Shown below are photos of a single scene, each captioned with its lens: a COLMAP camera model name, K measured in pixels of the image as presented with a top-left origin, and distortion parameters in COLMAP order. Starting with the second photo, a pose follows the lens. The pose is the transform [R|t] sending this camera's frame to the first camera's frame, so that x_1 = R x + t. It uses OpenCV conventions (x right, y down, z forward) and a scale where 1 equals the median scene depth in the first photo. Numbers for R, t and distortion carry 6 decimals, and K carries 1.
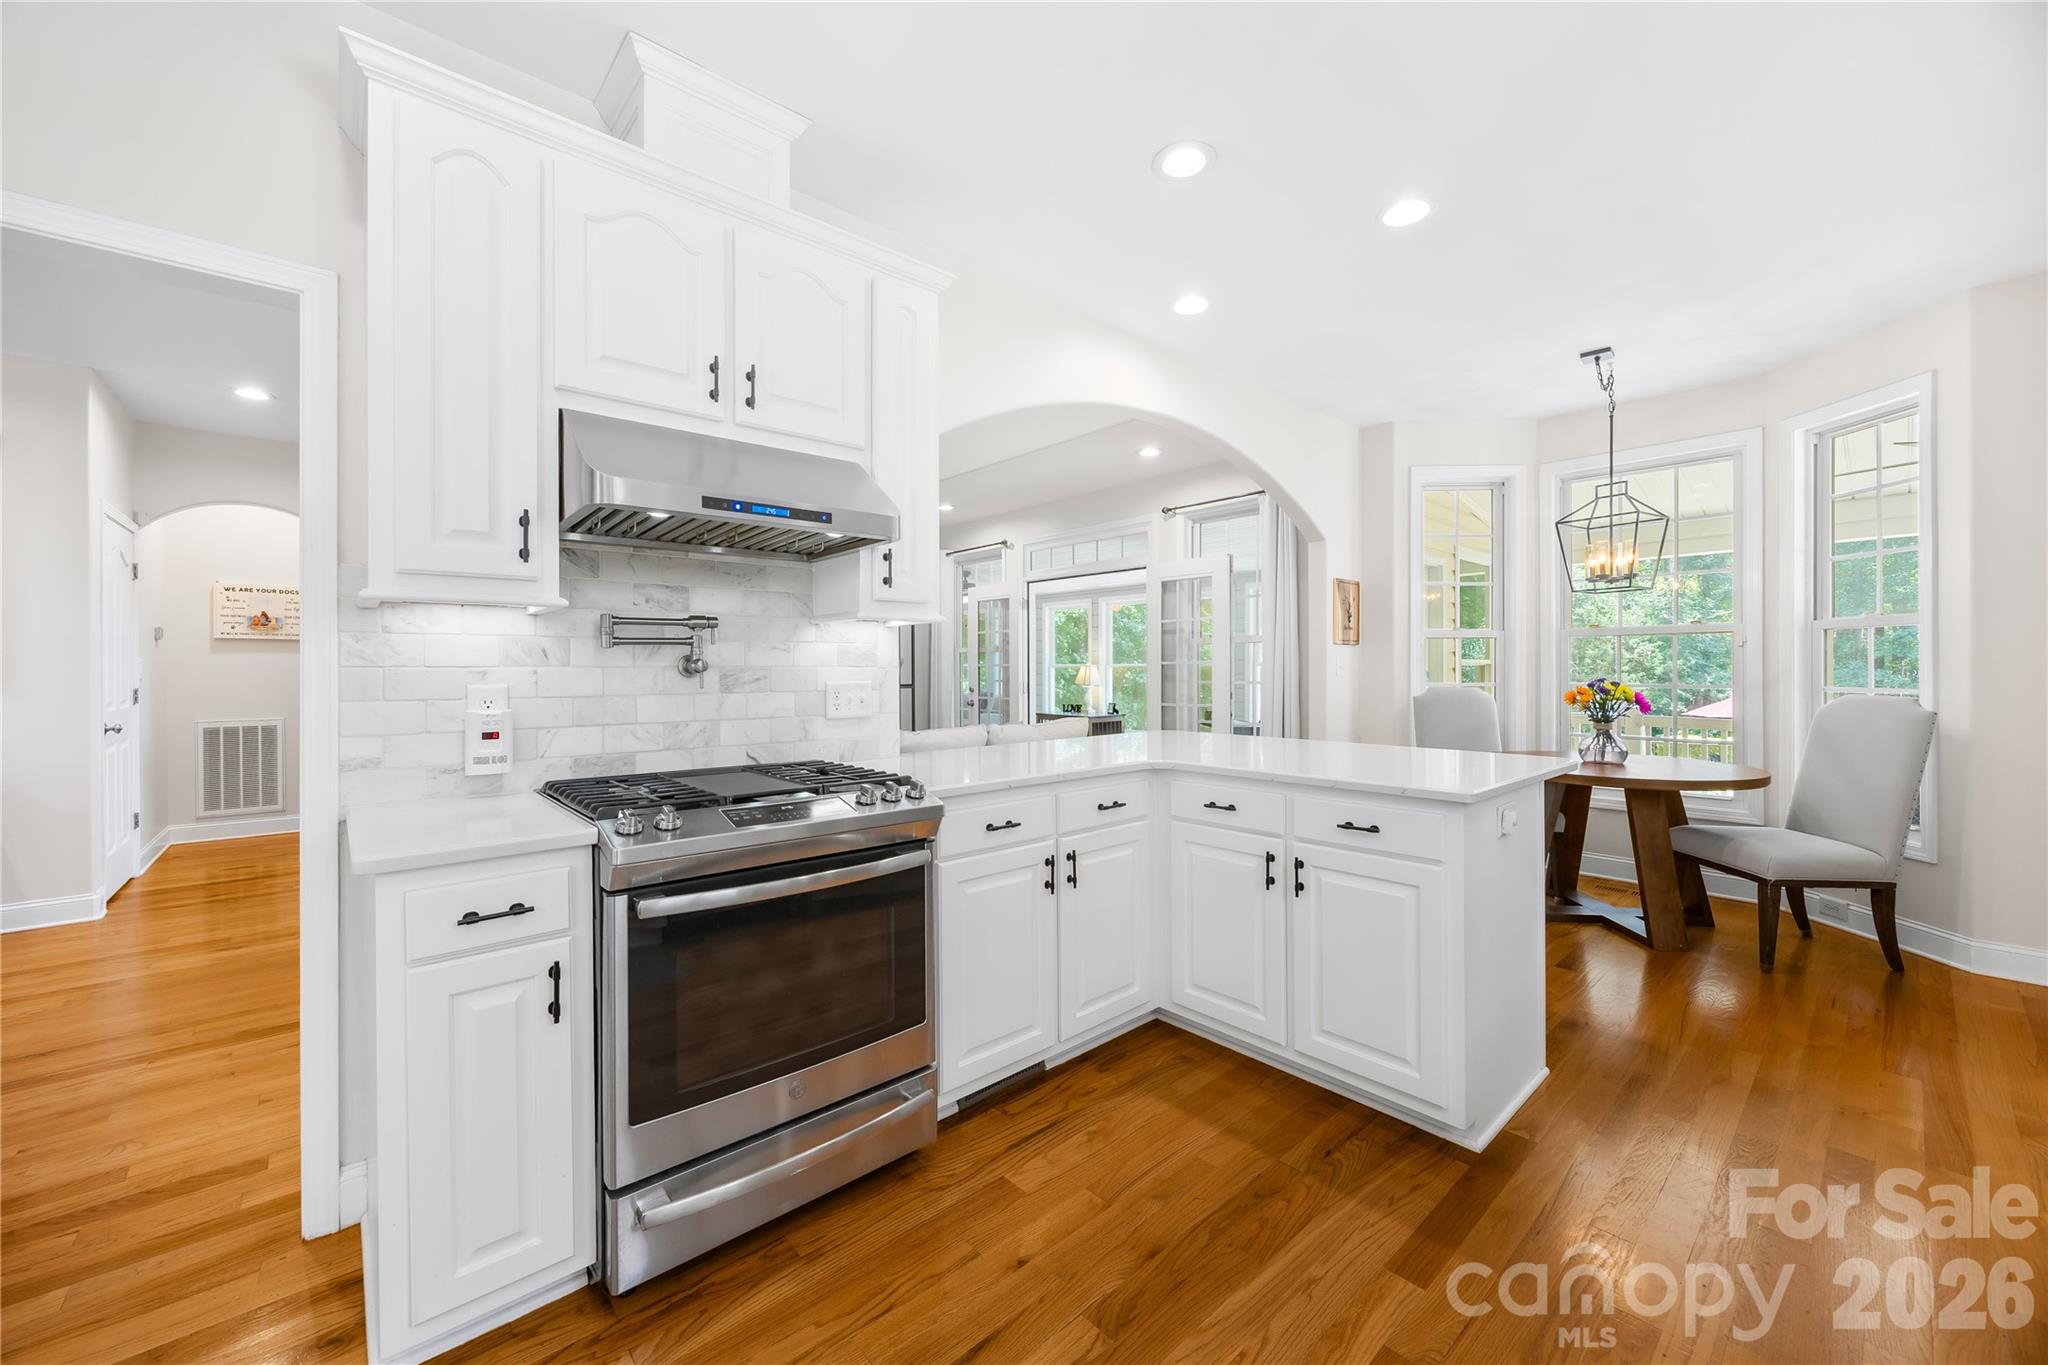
lens RADIAL K [[779.4, 0, 1019.8], [0, 779.4, 675.7], [0, 0, 1]] dist [0.000434, 0.000020]
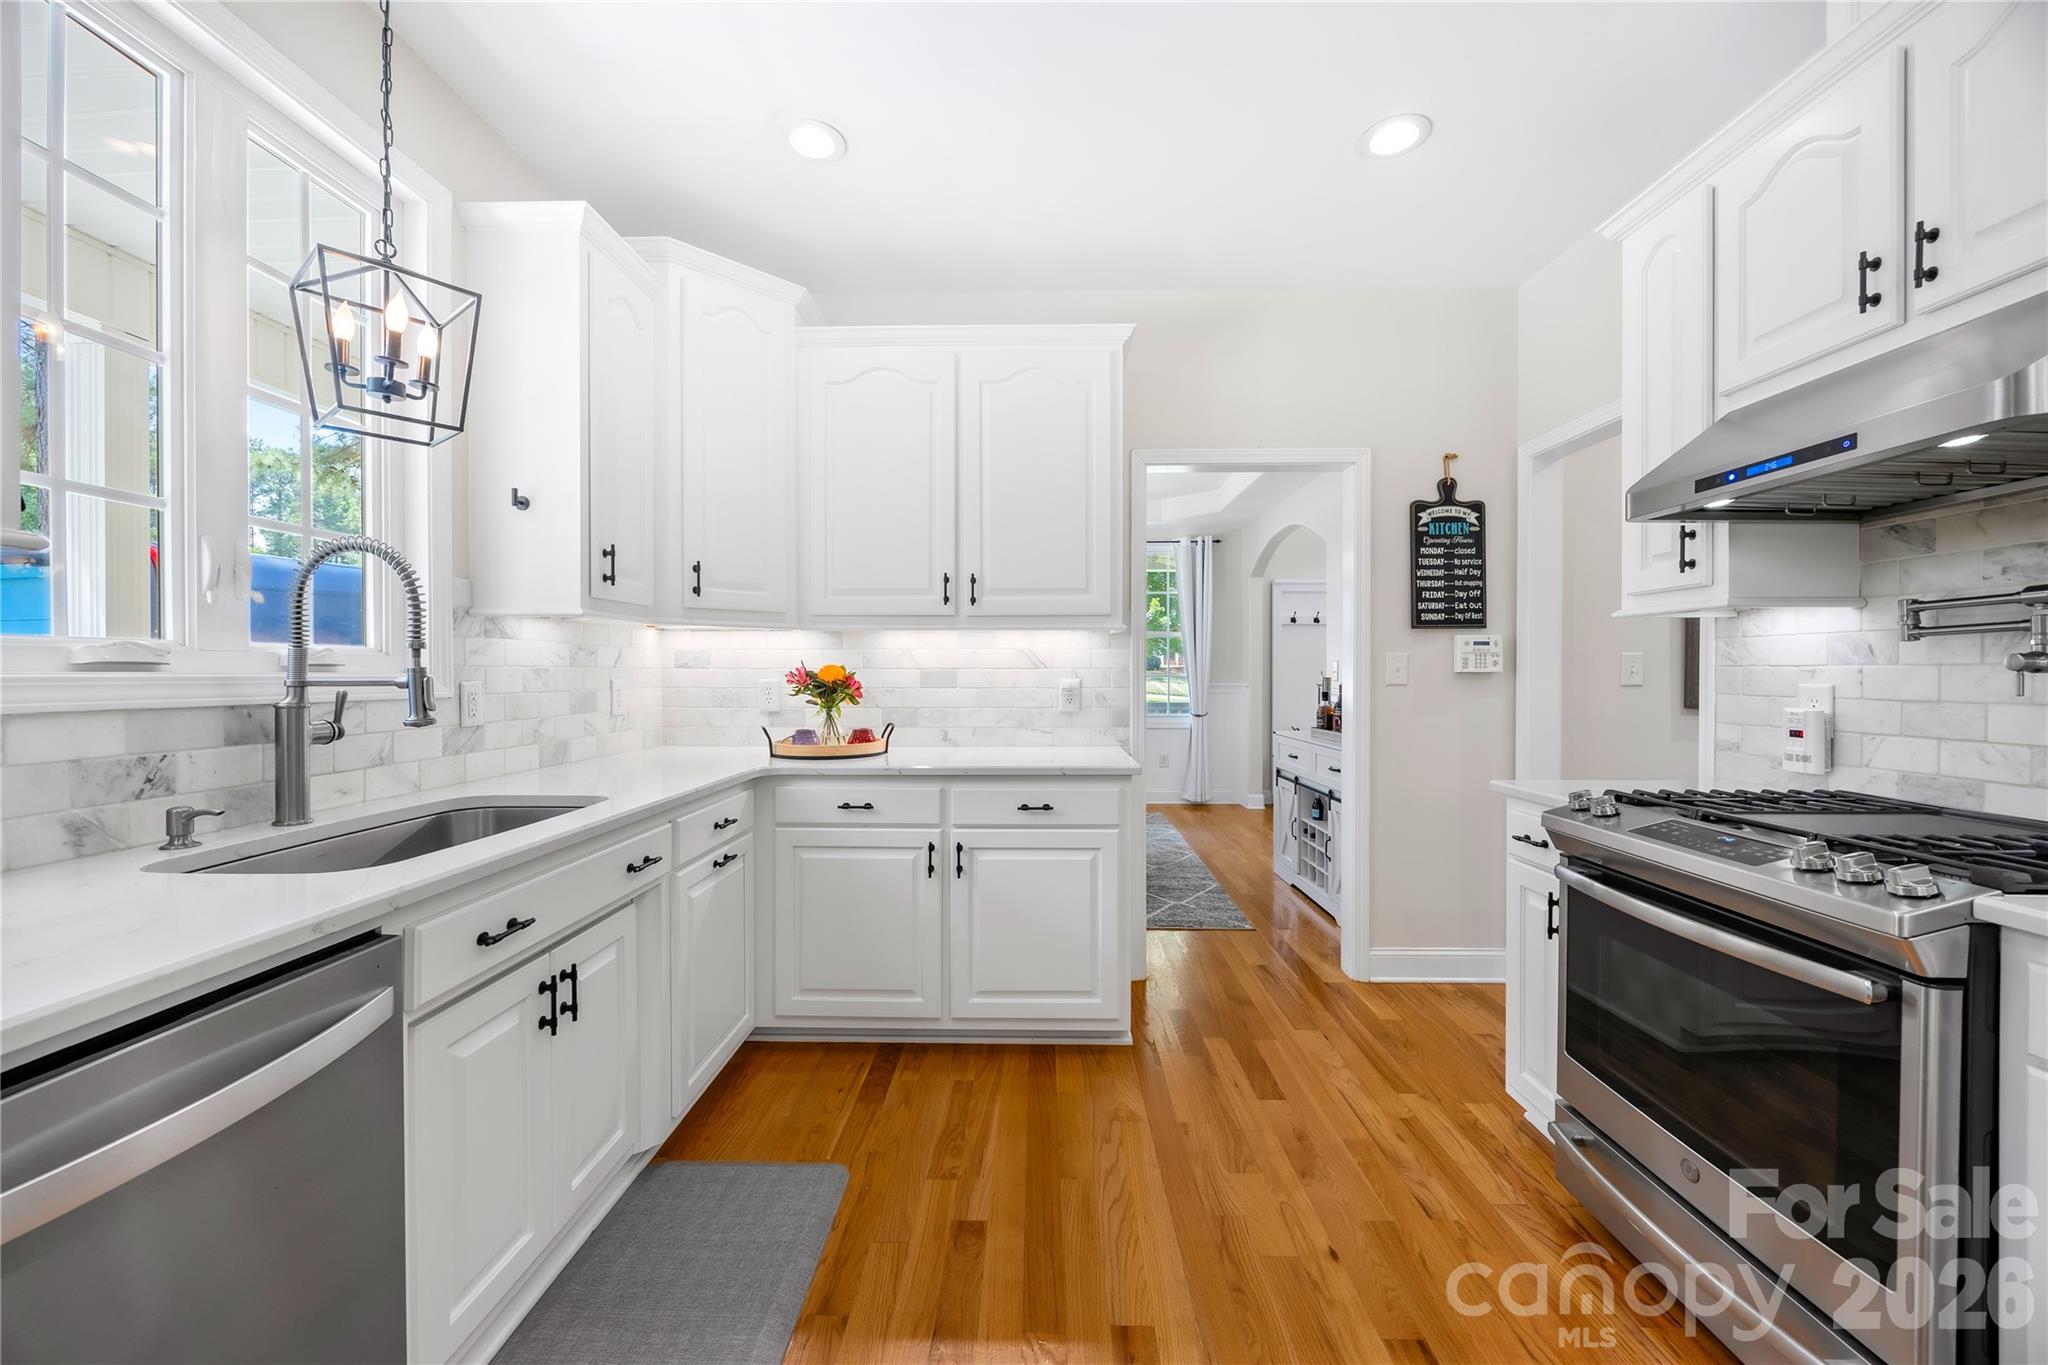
lens RADIAL K [[779.4, 0, 1019.8], [0, 779.4, 675.7], [0, 0, 1]] dist [0.000434, 0.000020]
pose [[-0.680035, 0.006546, -0.733151, 0.653253], [-0.001813, 0.999942, 0.010609, -0.006326], [0.733178, 0.008544, -0.679983, 0.830960]]
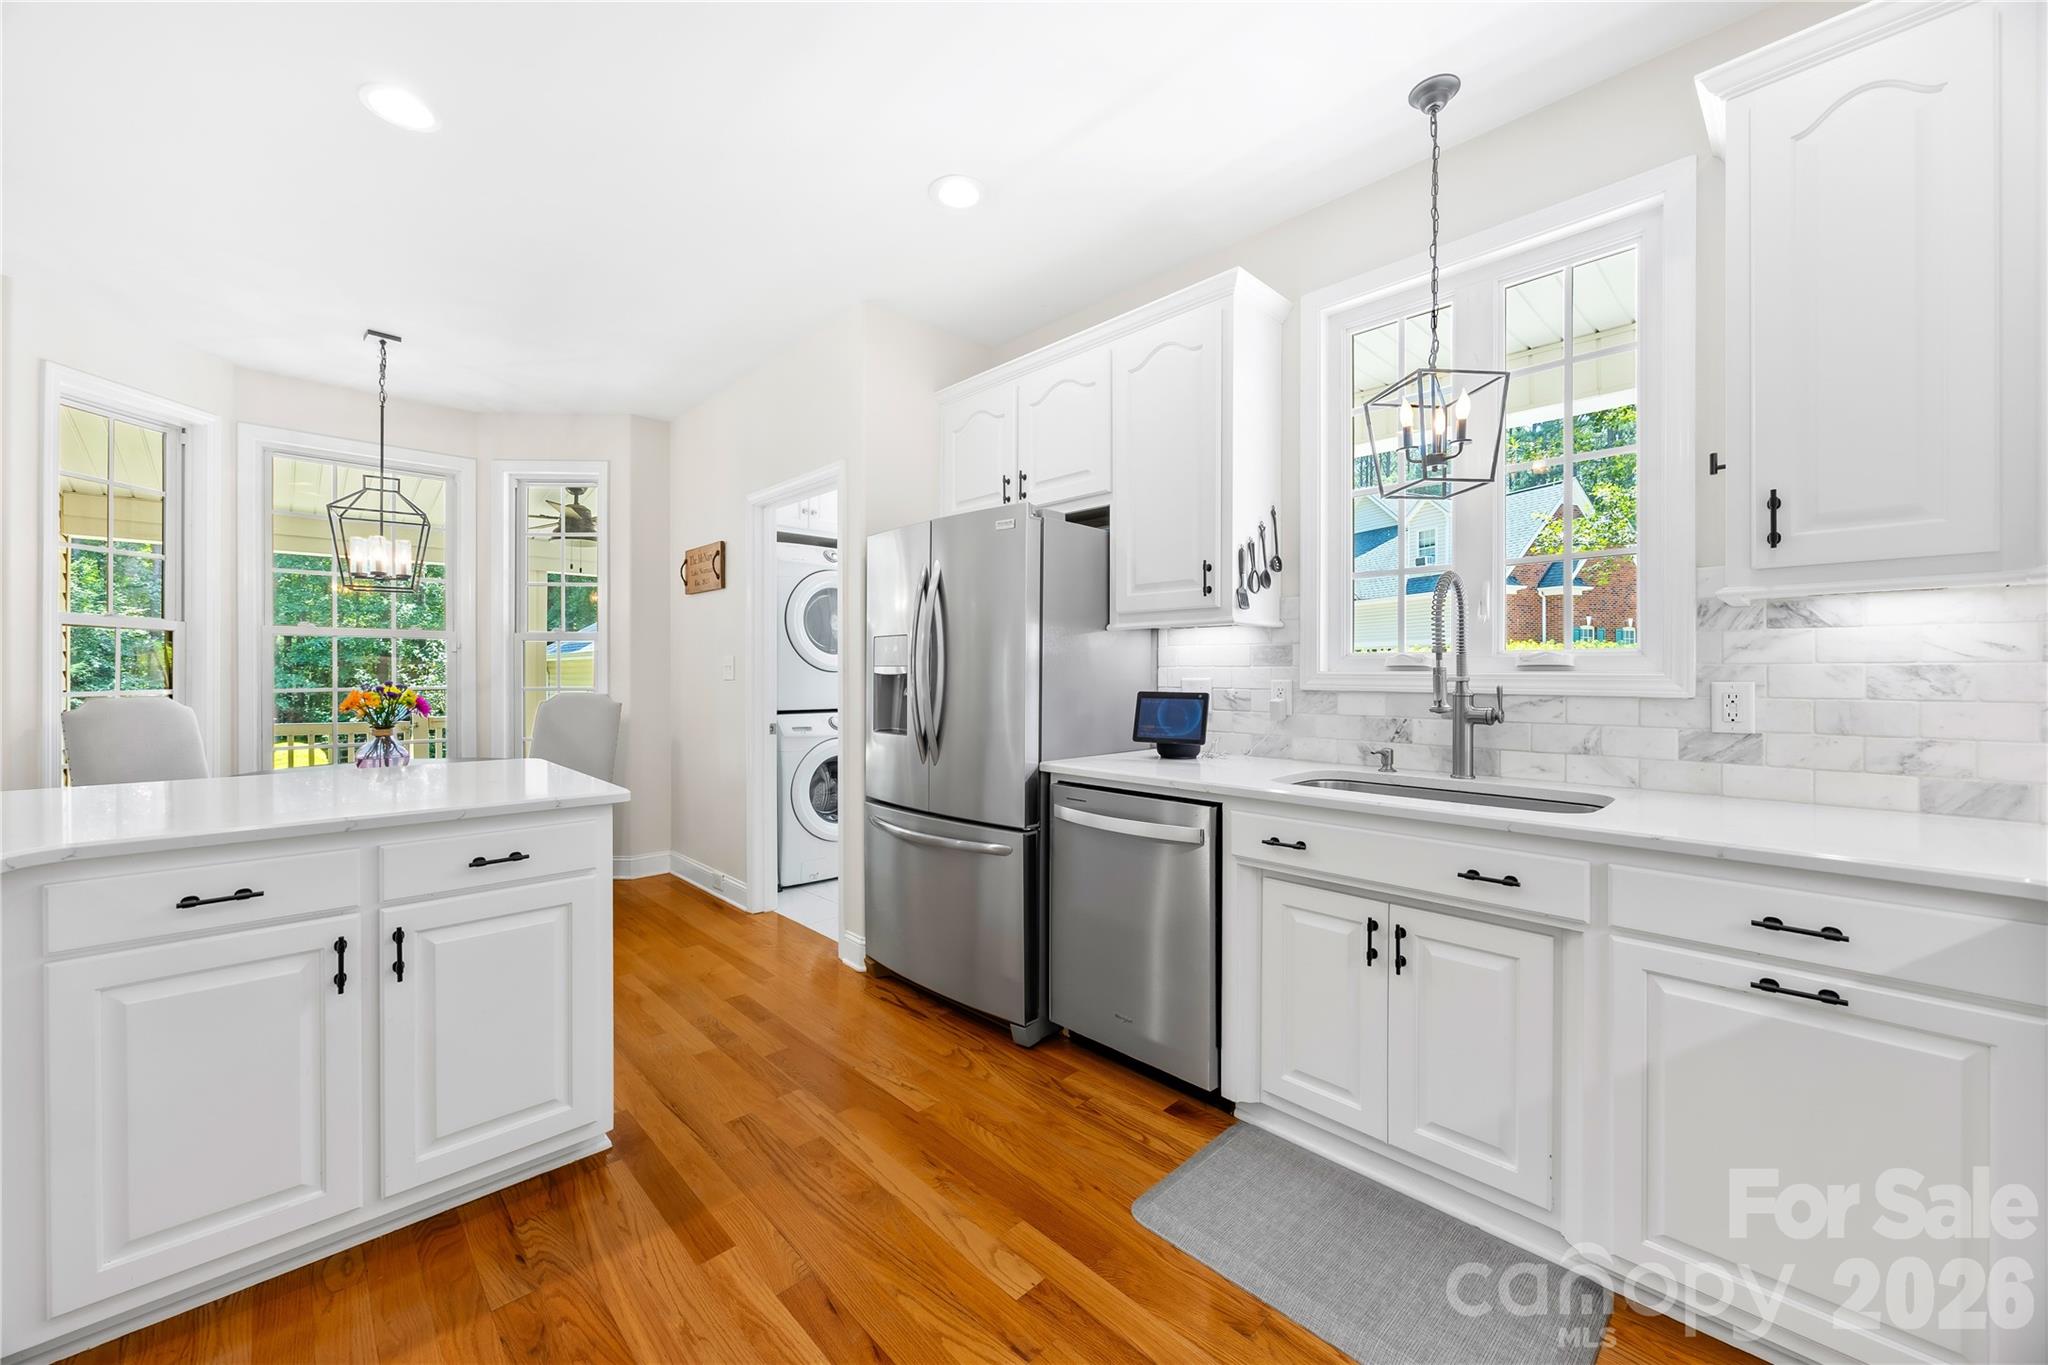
lens RADIAL K [[781.8, 0, 1024.0], [0, 781.8, 682.5], [0, 0, 1]] dist [0.000682, 0.000083]
pose [[-0.043125, -0.009235, 0.999027, -0.421449], [0.006514, 0.999933, 0.009524, 0.000200], [-0.999048, 0.006918, -0.043062, 0.472242]]
